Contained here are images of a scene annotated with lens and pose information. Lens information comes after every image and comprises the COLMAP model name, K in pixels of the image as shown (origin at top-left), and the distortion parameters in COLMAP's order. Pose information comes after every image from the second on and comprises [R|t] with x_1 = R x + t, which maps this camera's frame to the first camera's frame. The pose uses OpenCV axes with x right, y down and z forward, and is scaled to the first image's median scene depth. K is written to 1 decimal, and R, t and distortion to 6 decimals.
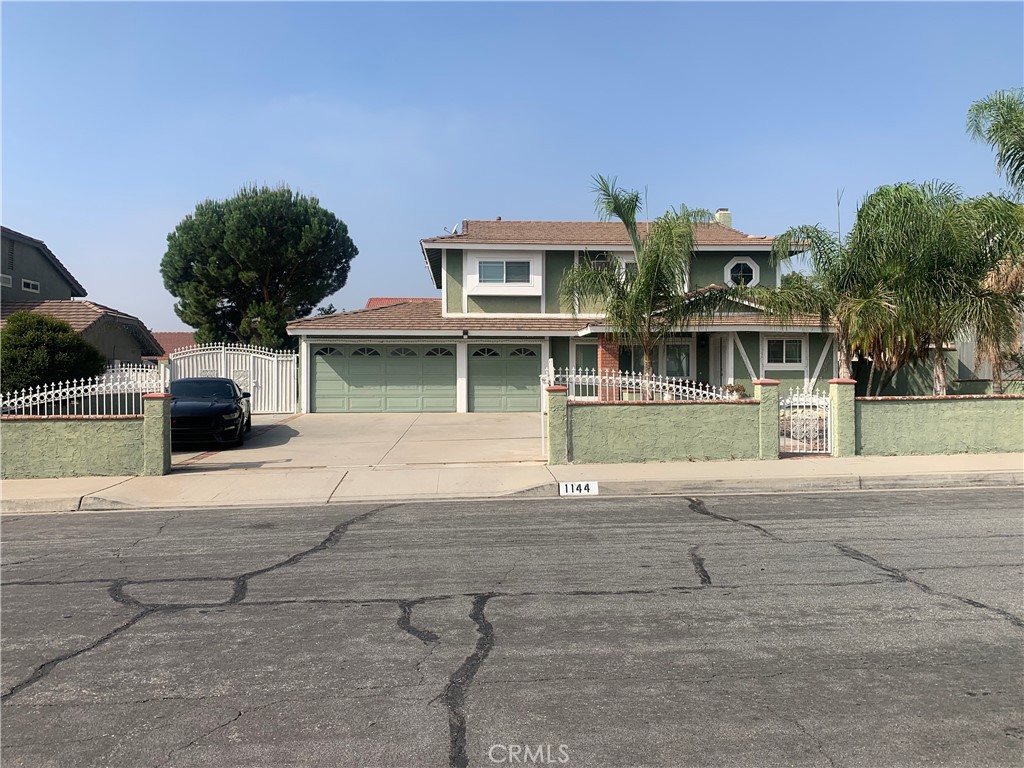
lens RADIAL K [[789.0, 0, 512.4], [0, 789.0, 376.8], [0, 0, 1]] dist [0.039658, -0.037758]
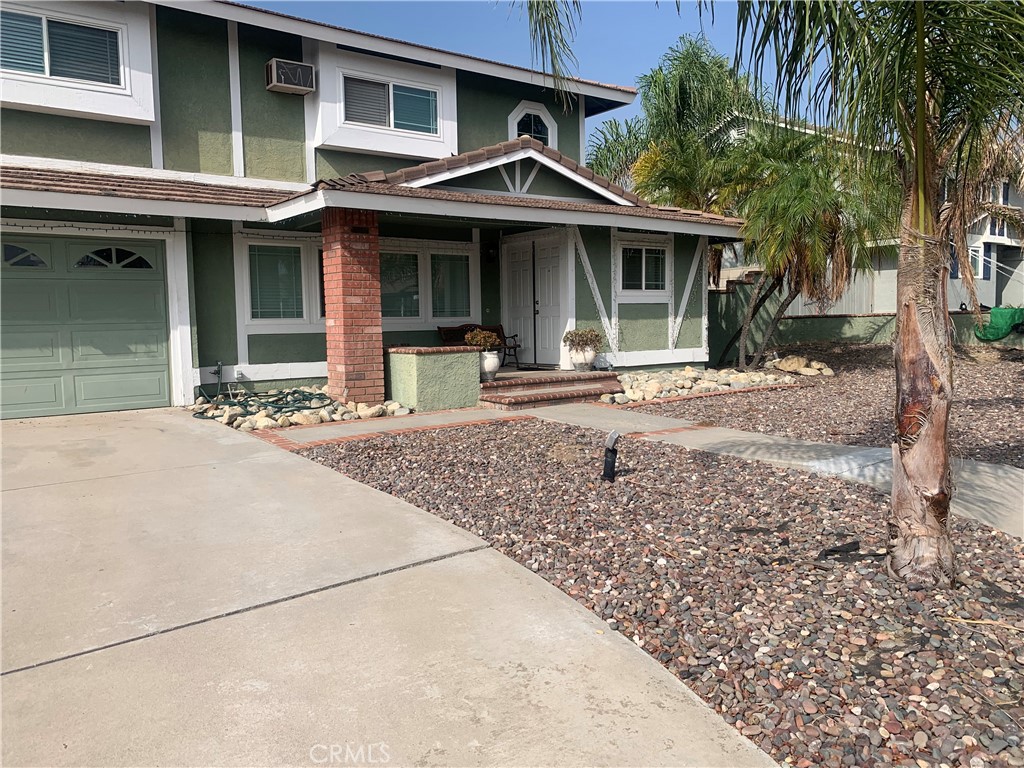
lens RADIAL K [[789.0, 0, 509.3], [0, 789.0, 376.1], [0, 0, 1]] dist [0.039658, -0.037758]
pose [[0.842700, -0.051780, 0.535887, -0.036282], [0.015080, 0.997244, 0.072645, 0.001210], [-0.538172, -0.053137, 0.841159, 0.560520]]
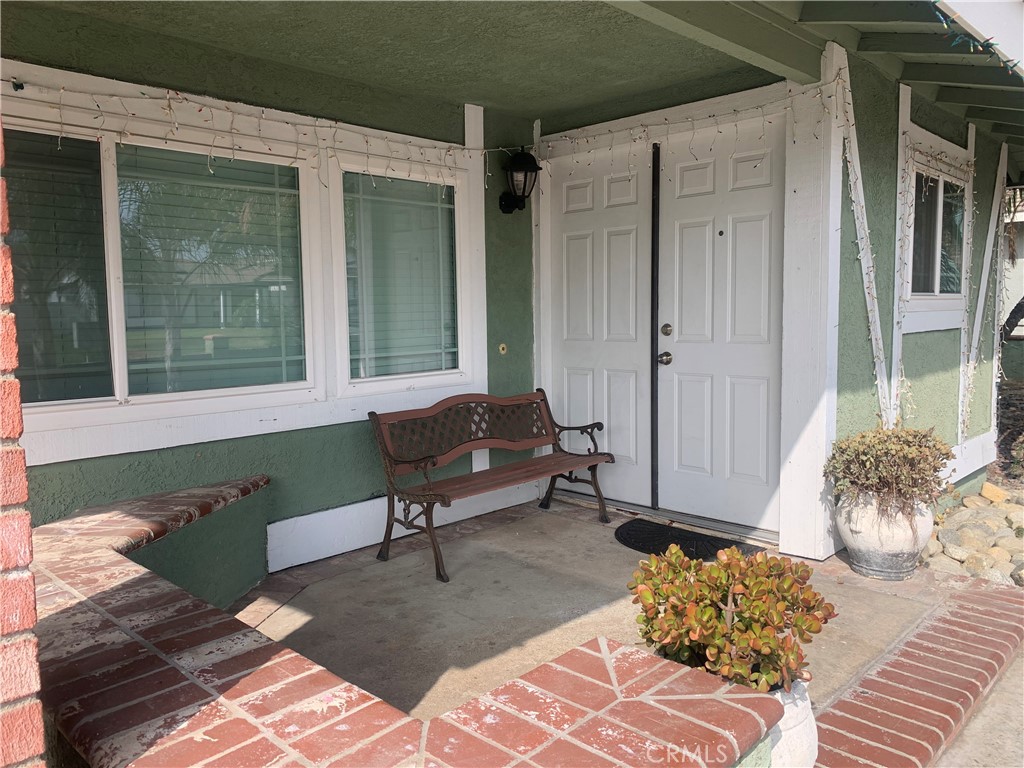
lens RADIAL K [[789.0, 0, 509.1], [0, 789.0, 380.0], [0, 0, 1]] dist [0.039658, -0.037758]
pose [[0.748175, -0.066646, 0.660146, 0.120773], [0.007986, 0.995775, 0.091479, -0.014452], [-0.663453, -0.063170, 0.745546, 0.887807]]
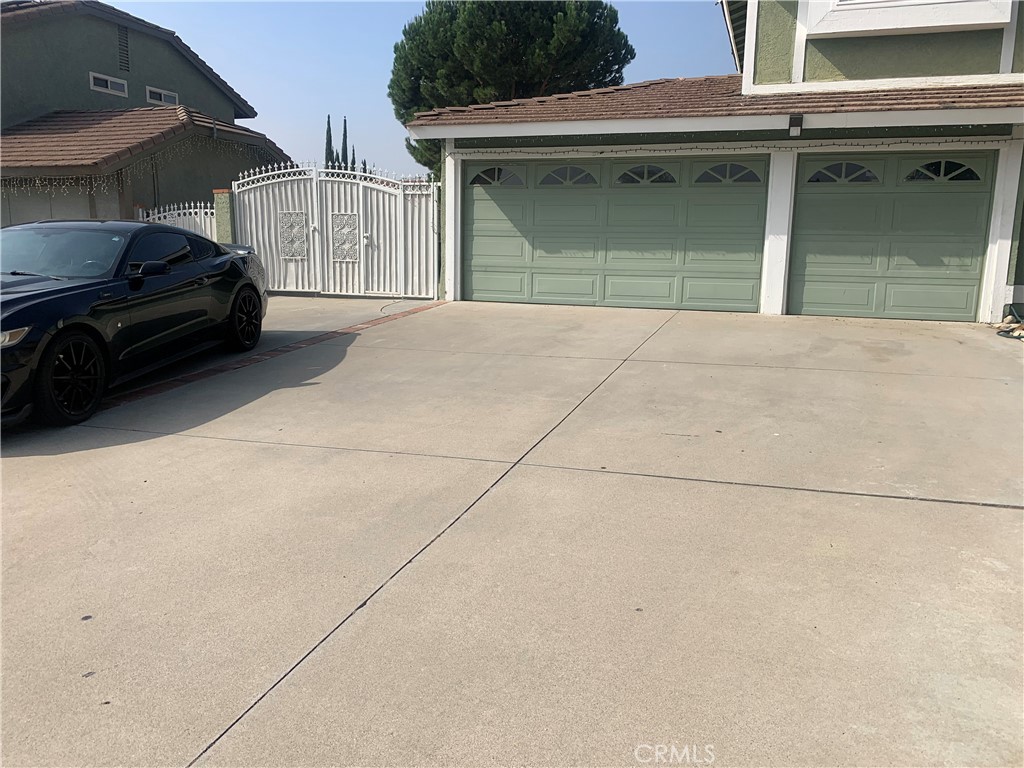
lens RADIAL K [[789.0, 0, 515.9], [0, 789.0, 378.5], [0, 0, 1]] dist [0.039658, -0.037758]
pose [[0.930841, 0.080282, -0.356497, -0.036065], [-0.016184, 0.983668, 0.179262, 0.003260], [0.365067, -0.161095, 0.916938, 0.533987]]
